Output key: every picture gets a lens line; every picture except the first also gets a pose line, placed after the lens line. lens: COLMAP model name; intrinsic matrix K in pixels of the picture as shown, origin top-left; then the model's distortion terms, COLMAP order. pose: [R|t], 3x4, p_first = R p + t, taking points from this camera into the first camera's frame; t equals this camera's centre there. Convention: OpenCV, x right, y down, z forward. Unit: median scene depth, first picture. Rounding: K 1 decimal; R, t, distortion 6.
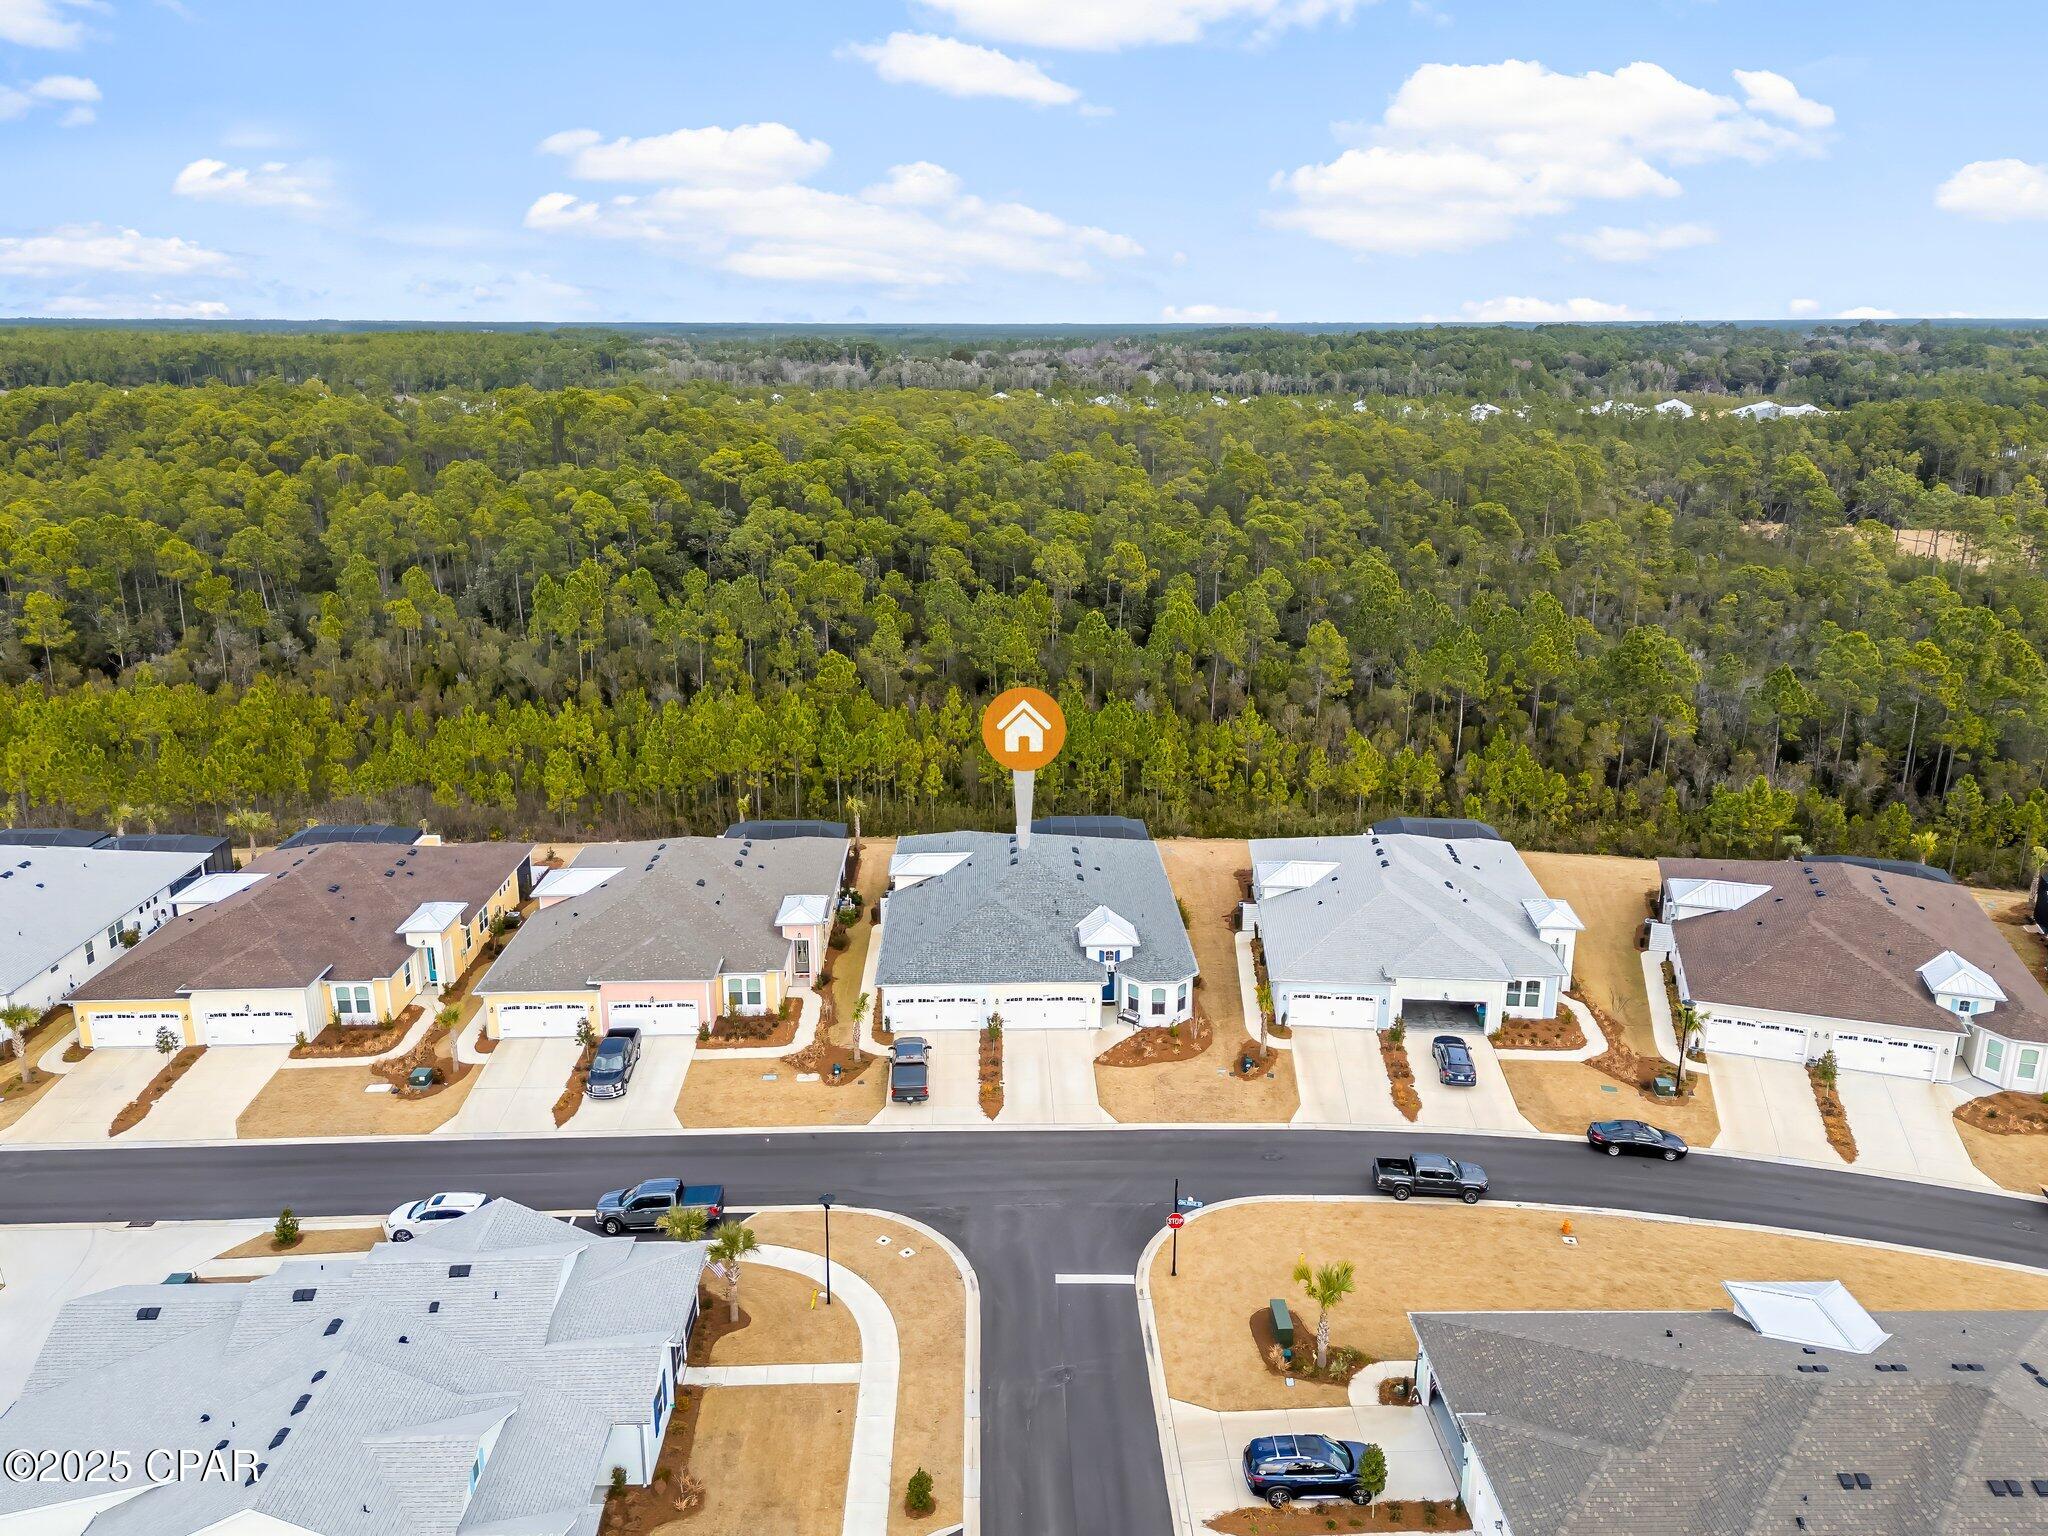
lens RADIAL K [[1452.4, 0, 1024.0], [0, 1452.4, 768.0], [0, 0, 1]] dist [0.002845, -0.001711]
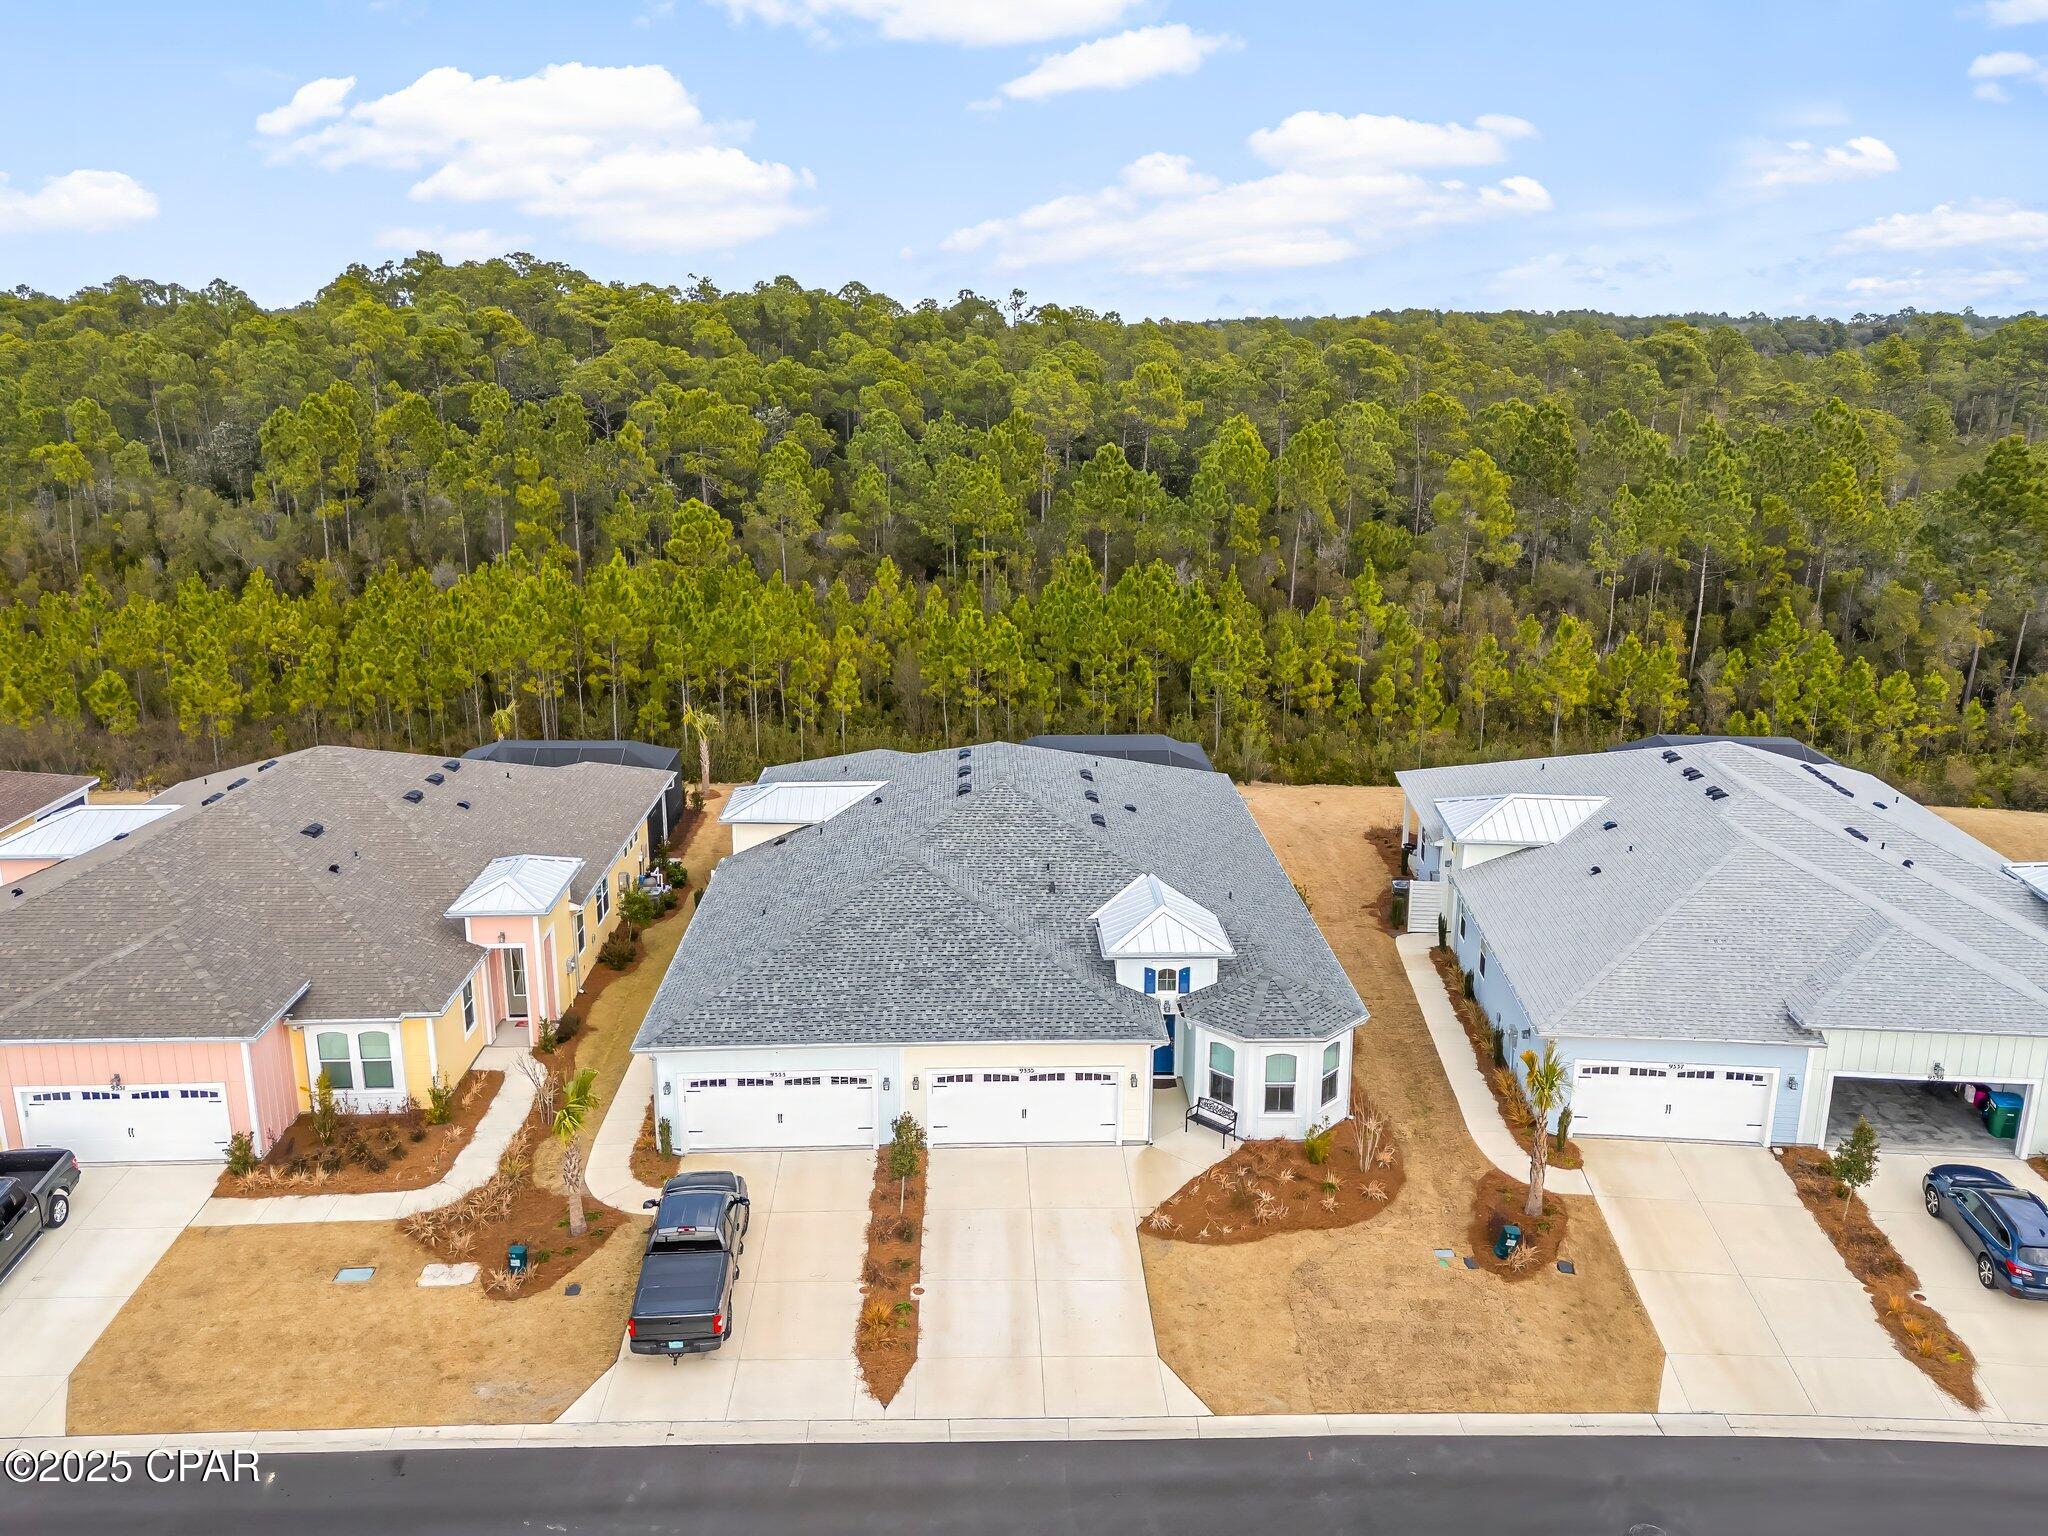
lens RADIAL K [[1452.4, 0, 1024.0], [0, 1452.4, 768.0], [0, 0, 1]] dist [0.002845, -0.001711]
pose [[0.999975, 0.000395, 0.007012, 0.011067], [-0.000254, 0.999796, -0.020181, 0.072753], [-0.007019, 0.020179, 0.999772, 0.548814]]
